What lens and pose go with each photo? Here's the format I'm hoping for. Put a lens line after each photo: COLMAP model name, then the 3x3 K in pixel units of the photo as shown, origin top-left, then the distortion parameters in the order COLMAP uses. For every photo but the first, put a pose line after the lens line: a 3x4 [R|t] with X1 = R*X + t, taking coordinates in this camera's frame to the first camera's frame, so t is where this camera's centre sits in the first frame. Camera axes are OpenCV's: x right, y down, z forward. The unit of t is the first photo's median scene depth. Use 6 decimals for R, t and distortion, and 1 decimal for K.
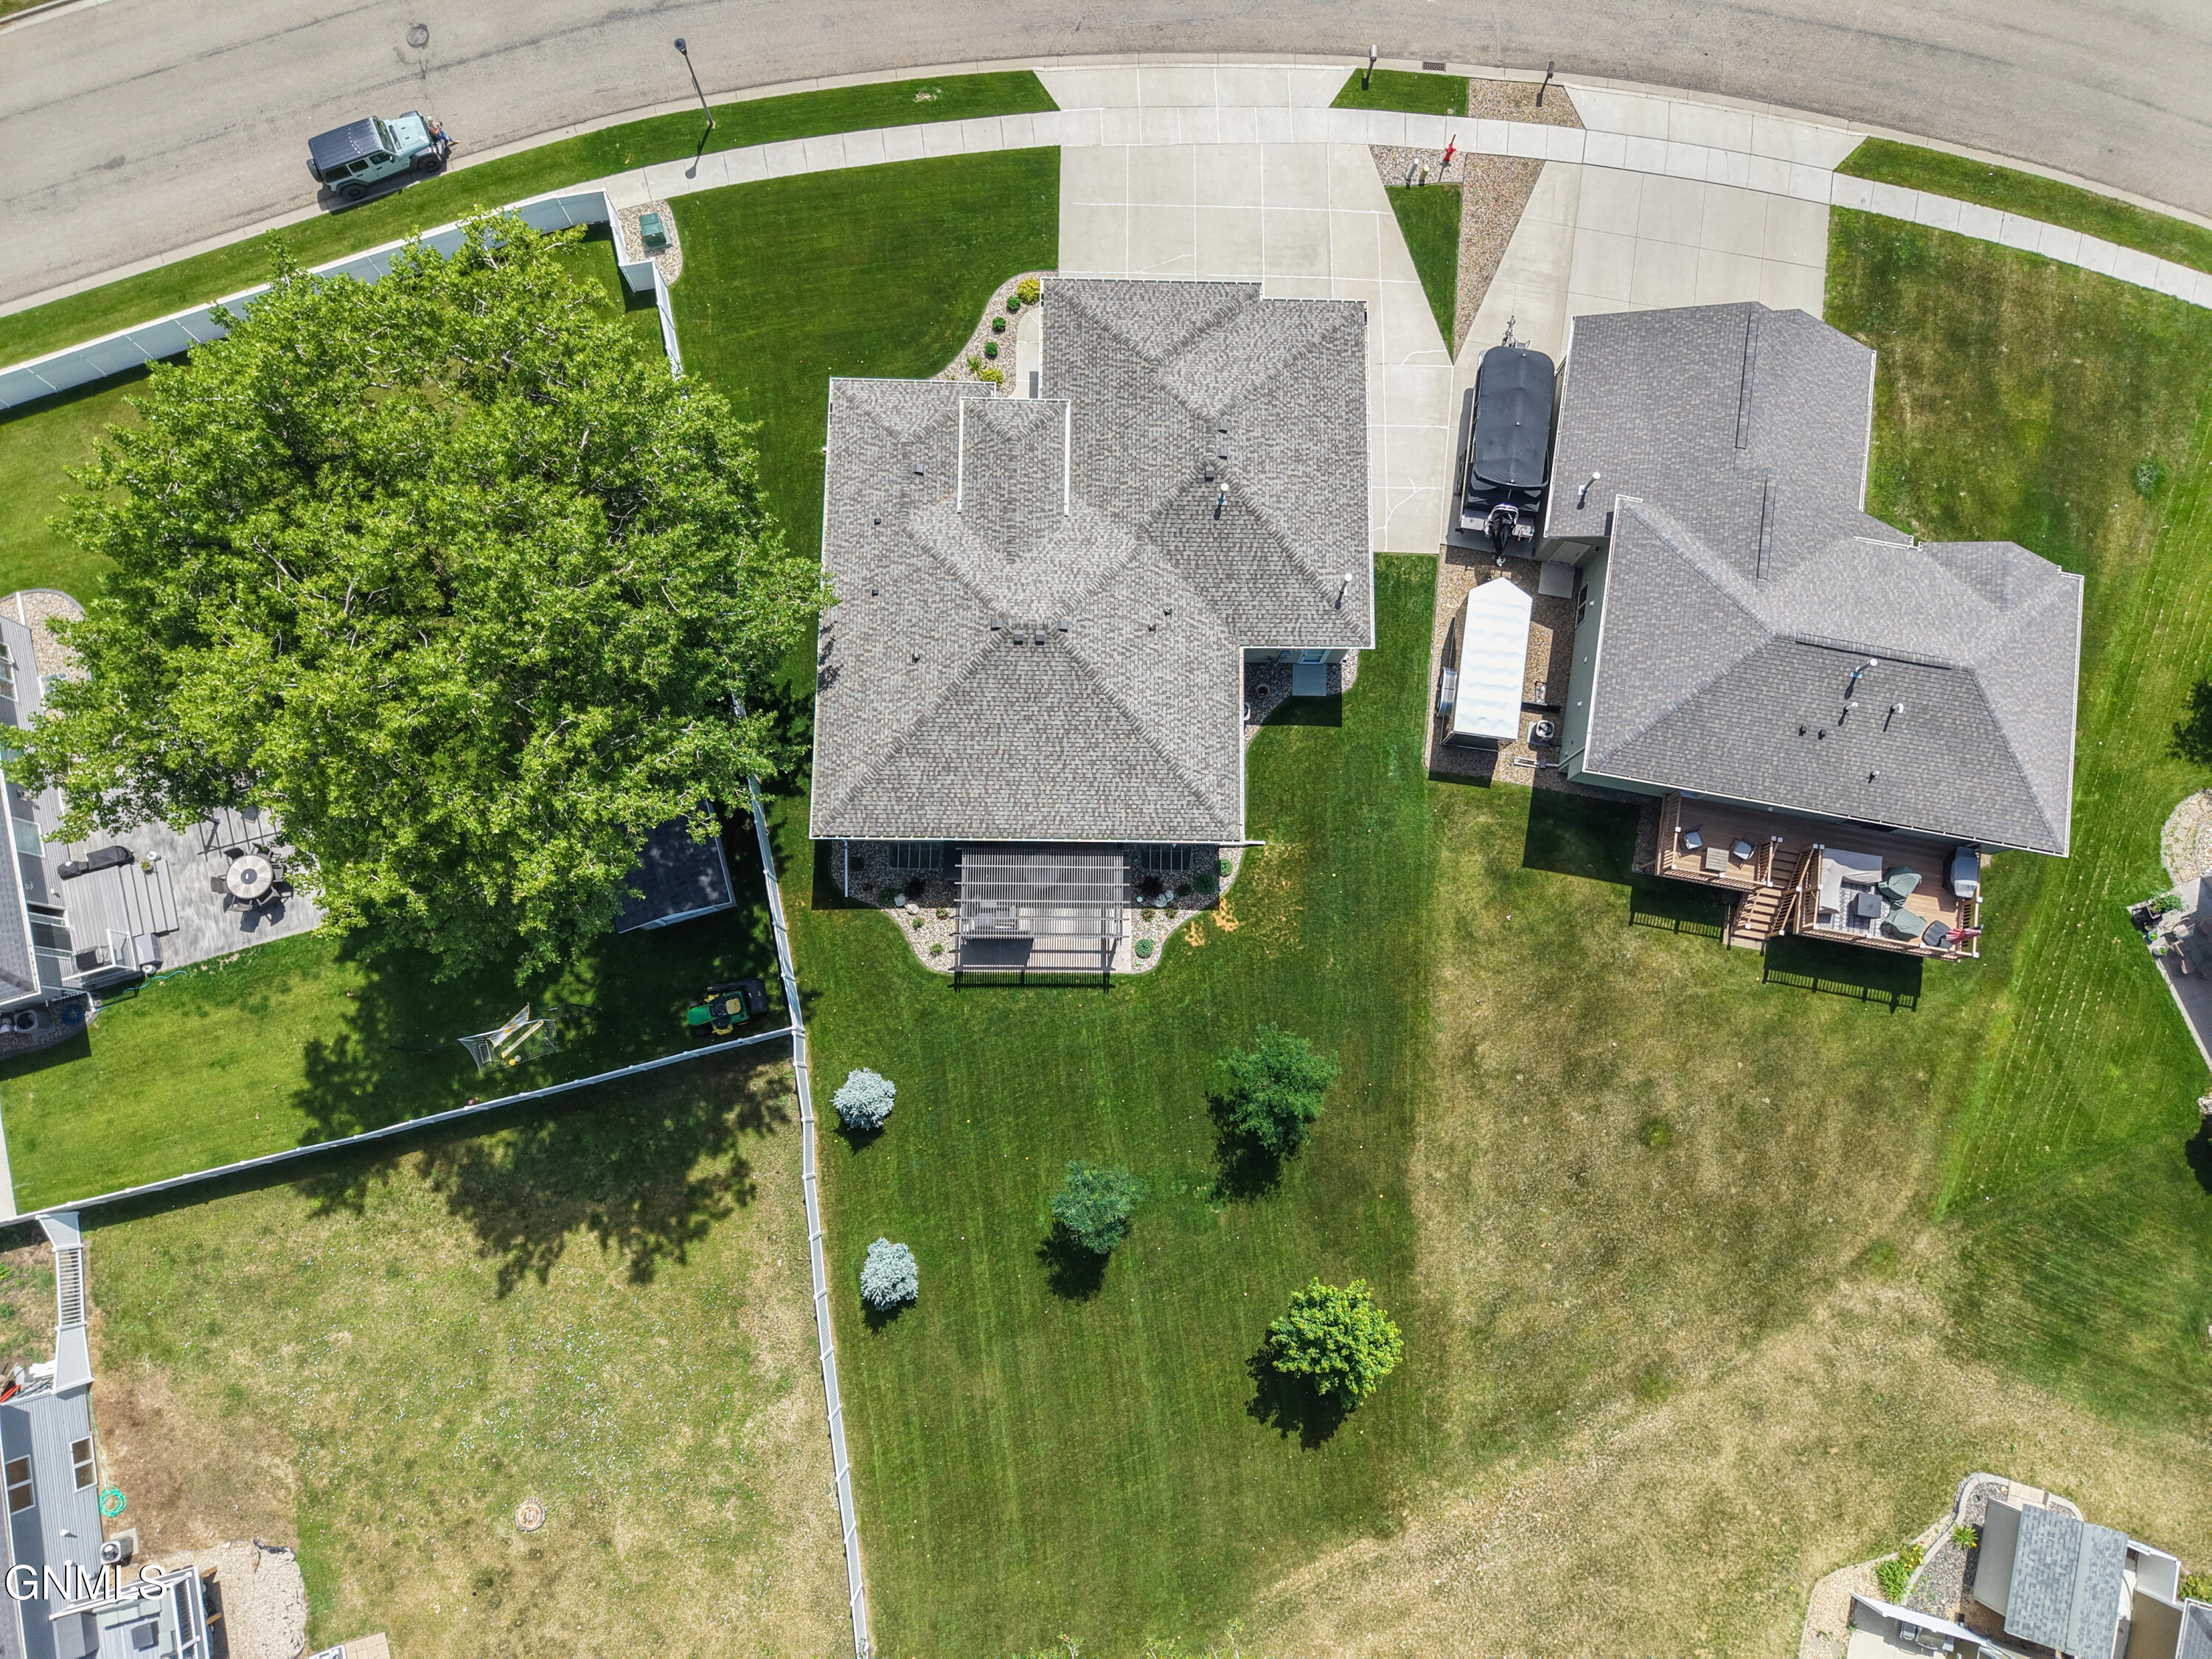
lens RADIAL K [[1505.1, 0, 1106.0], [0, 1505.1, 829.5], [0, 0, 1]] dist [0.039300, -0.052474]
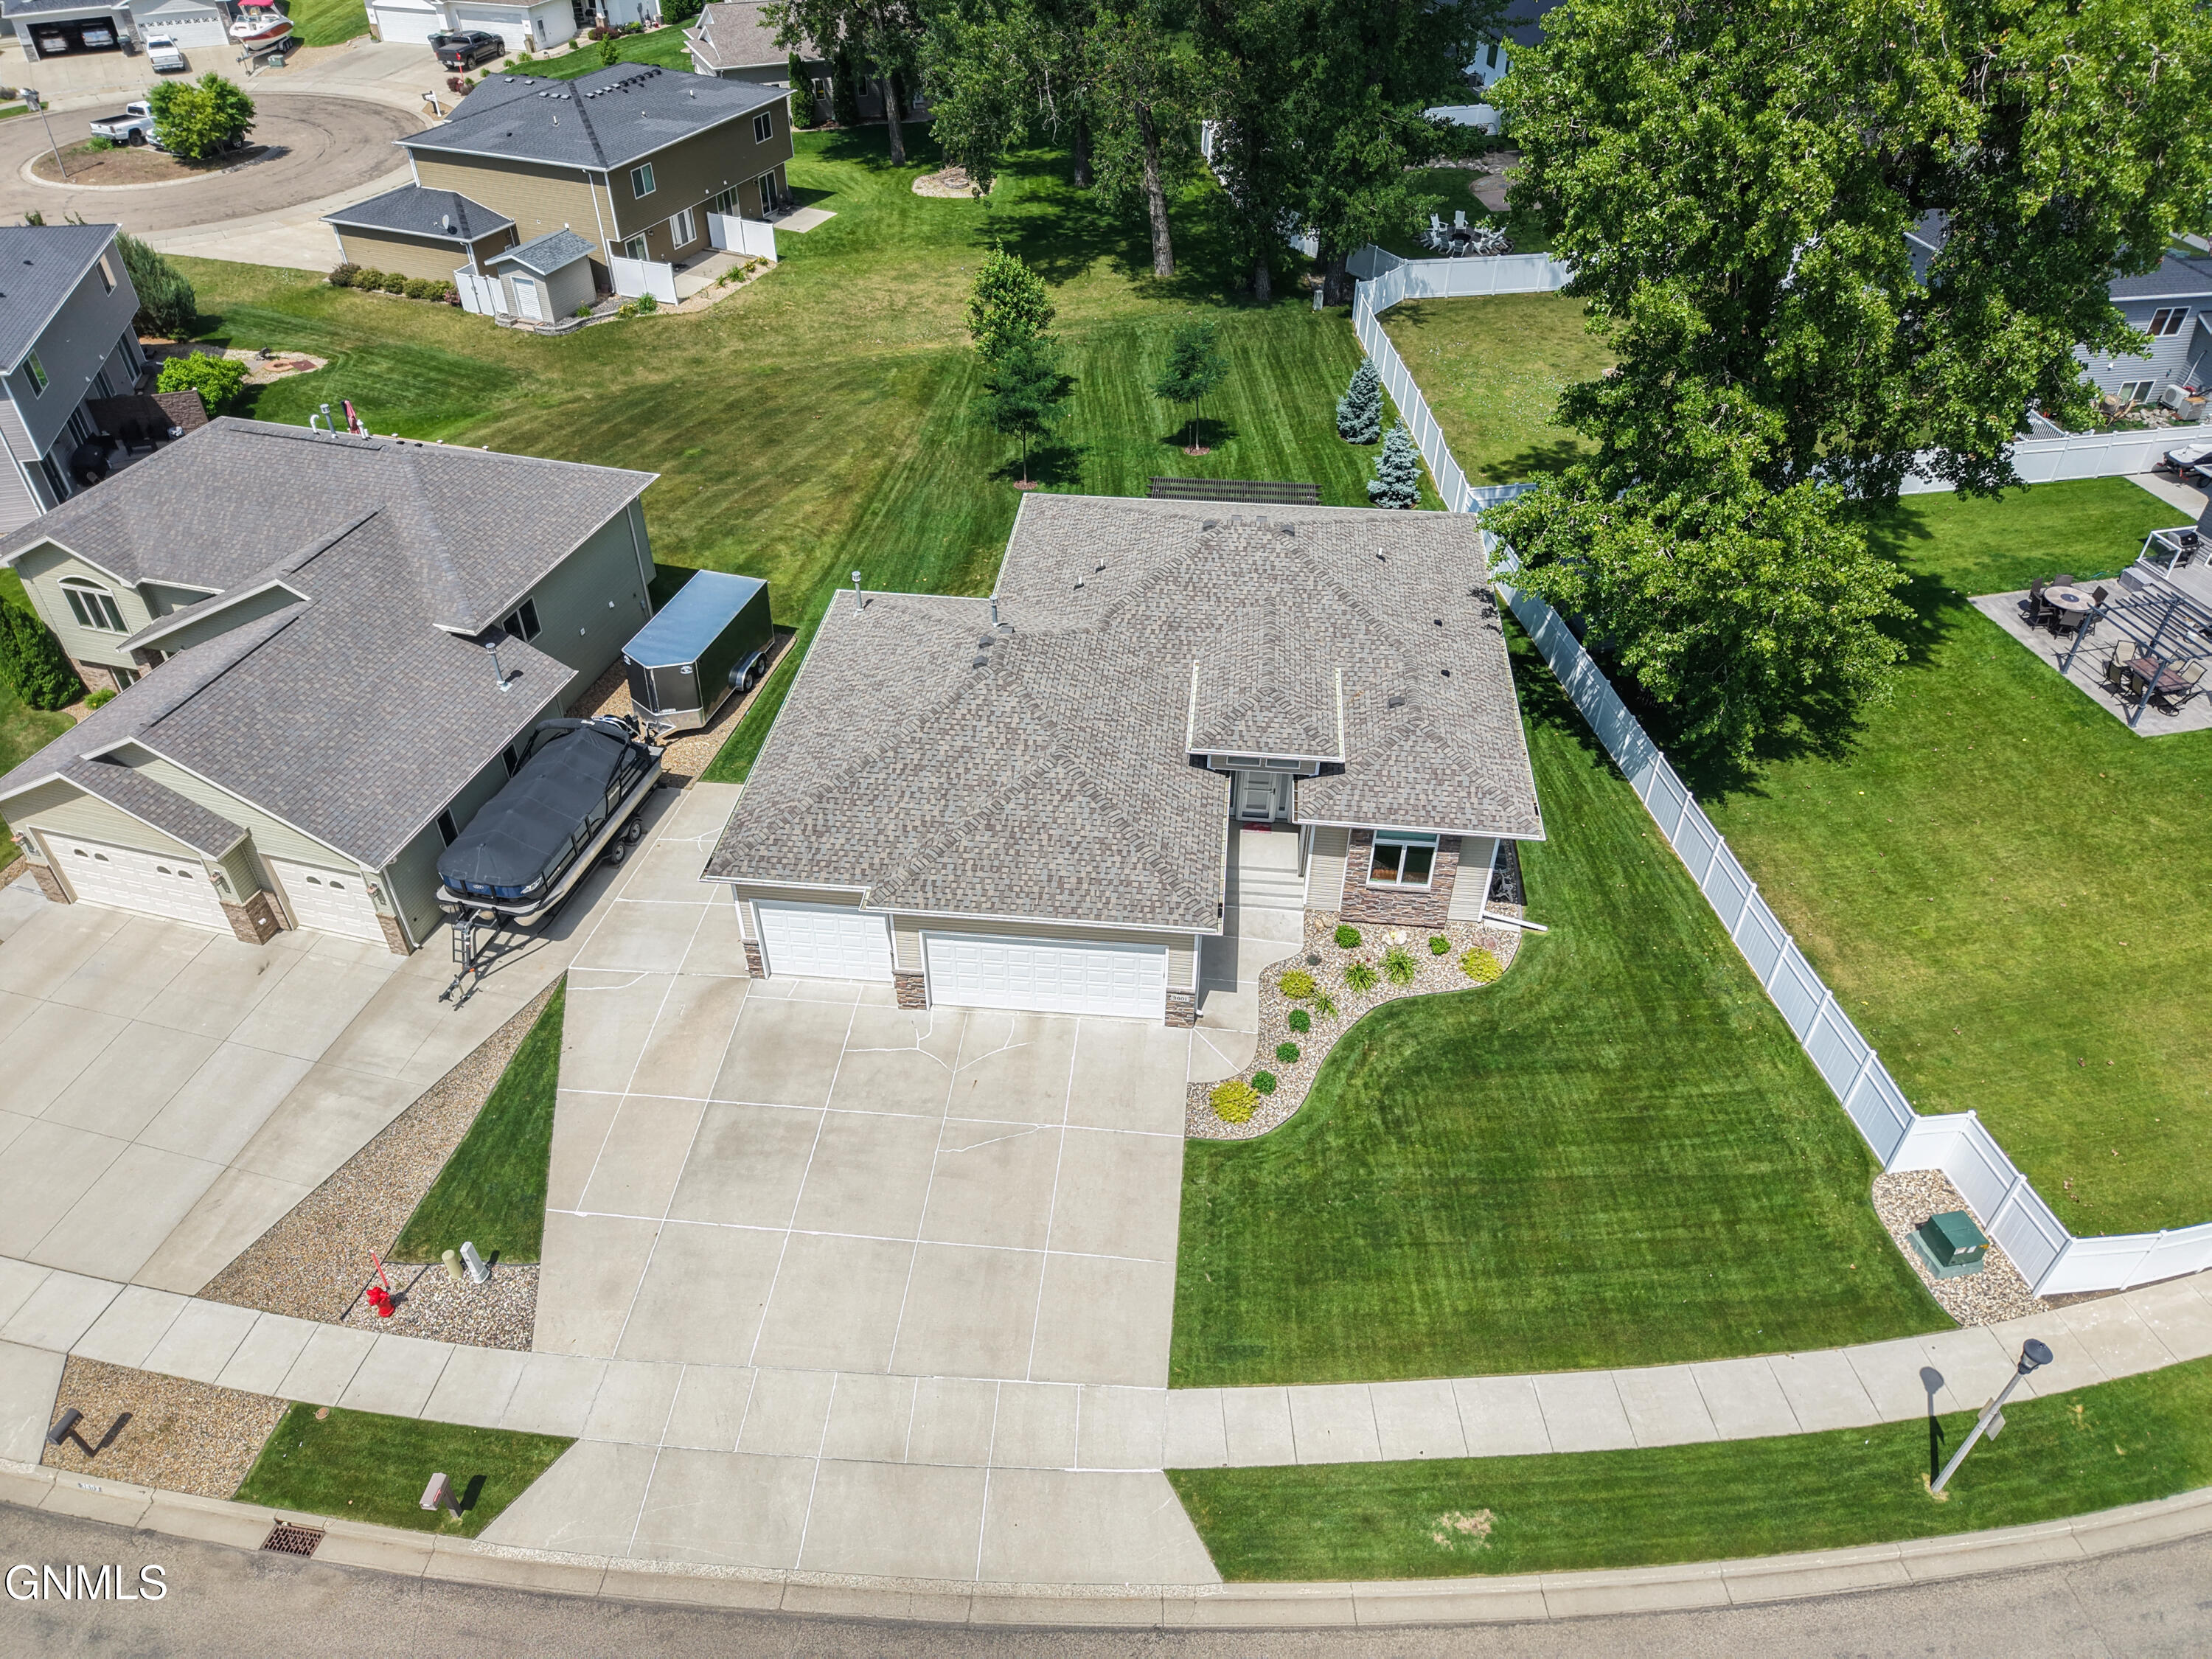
lens RADIAL K [[1505.1, 0, 1106.0], [0, 1505.1, 829.5], [0, 0, 1]] dist [0.039300, -0.052474]
pose [[-0.995622, -0.080320, 0.047816, -0.019125], [0.079207, -0.453283, 0.887840, -0.796852], [-0.049637, 0.887740, 0.457661, 0.627162]]
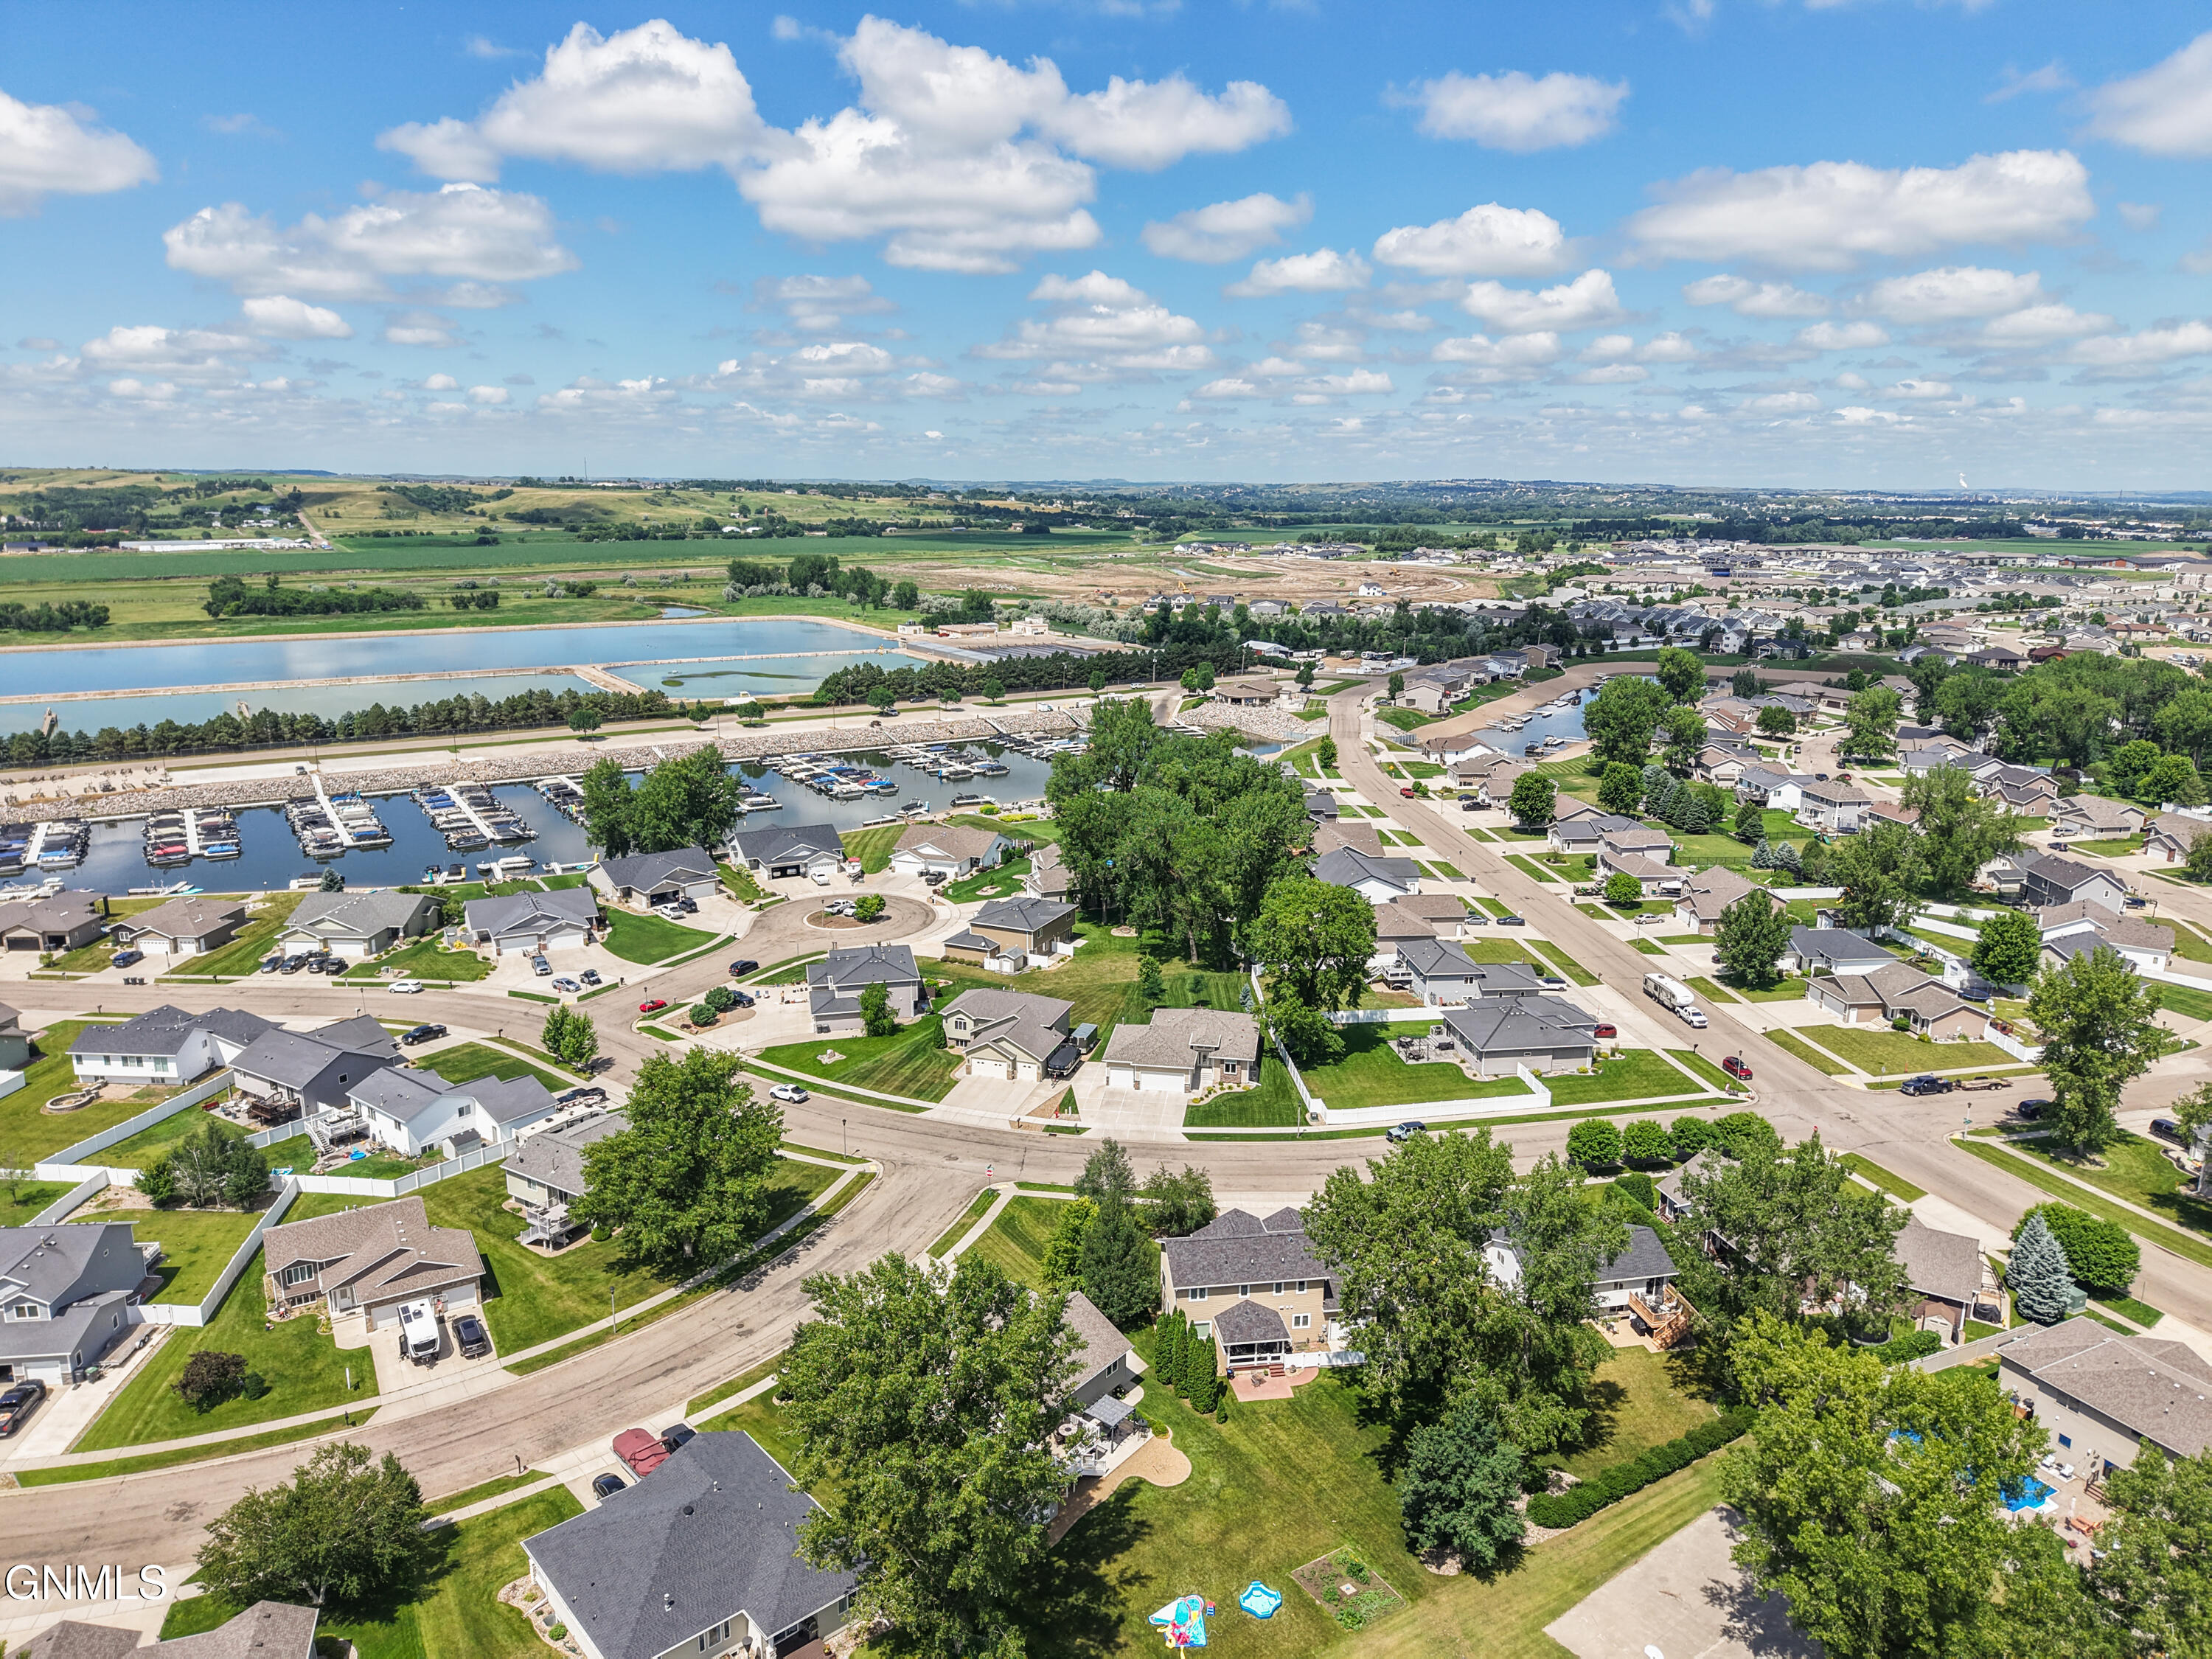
lens RADIAL K [[1505.1, 0, 1106.0], [0, 1505.1, 829.5], [0, 0, 1]] dist [0.039300, -0.052474]
pose [[-0.989239, -0.064445, 0.131352, -0.239335], [0.133532, -0.030759, 0.990567, -3.467894], [-0.059796, 0.997447, 0.039033, 0.295121]]
